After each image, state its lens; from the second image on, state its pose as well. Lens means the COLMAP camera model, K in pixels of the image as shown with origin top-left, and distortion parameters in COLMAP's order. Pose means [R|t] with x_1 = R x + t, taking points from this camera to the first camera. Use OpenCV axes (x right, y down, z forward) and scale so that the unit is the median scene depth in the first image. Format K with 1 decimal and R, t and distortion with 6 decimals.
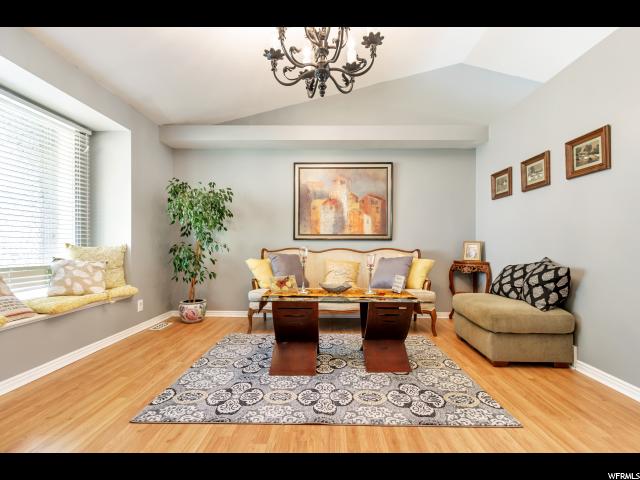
lens RADIAL K [[294.5, 0, 324.3], [0, 294.5, 244.4], [0, 0, 1]] dist [0.002397, -0.000387]
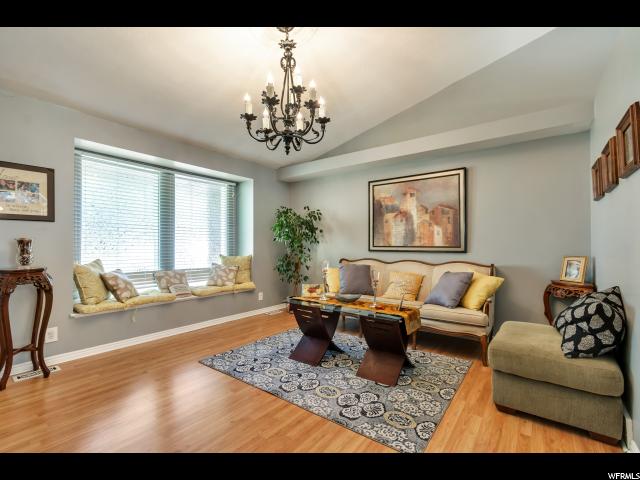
lens RADIAL K [[294.5, 0, 320.4], [0, 294.5, 240.2], [0, 0, 1]] dist [0.002397, -0.000387]
pose [[0.802406, -0.012011, -0.596658, 0.511396], [0.003374, 0.999873, -0.015592, -0.049668], [0.596769, 0.010498, 0.802344, 0.002986]]
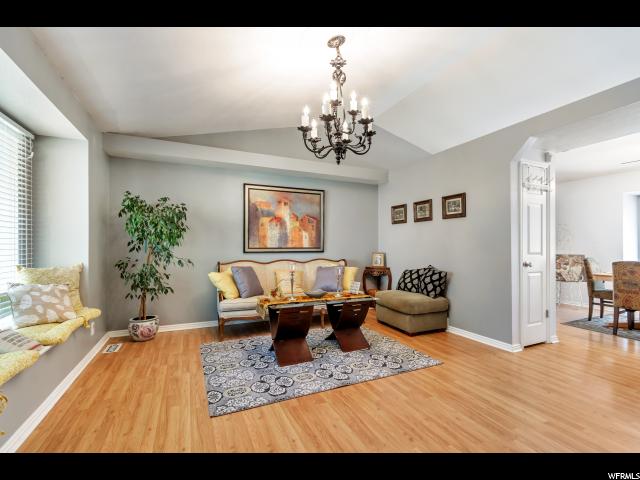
lens RADIAL K [[294.5, 0, 323.6], [0, 294.5, 243.3], [0, 0, 1]] dist [0.002397, -0.000387]
pose [[0.898233, 0.000824, 0.439520, -0.399682], [0.001526, 0.999986, -0.004995, -0.056885], [-0.439518, 0.005157, 0.898219, -0.157402]]
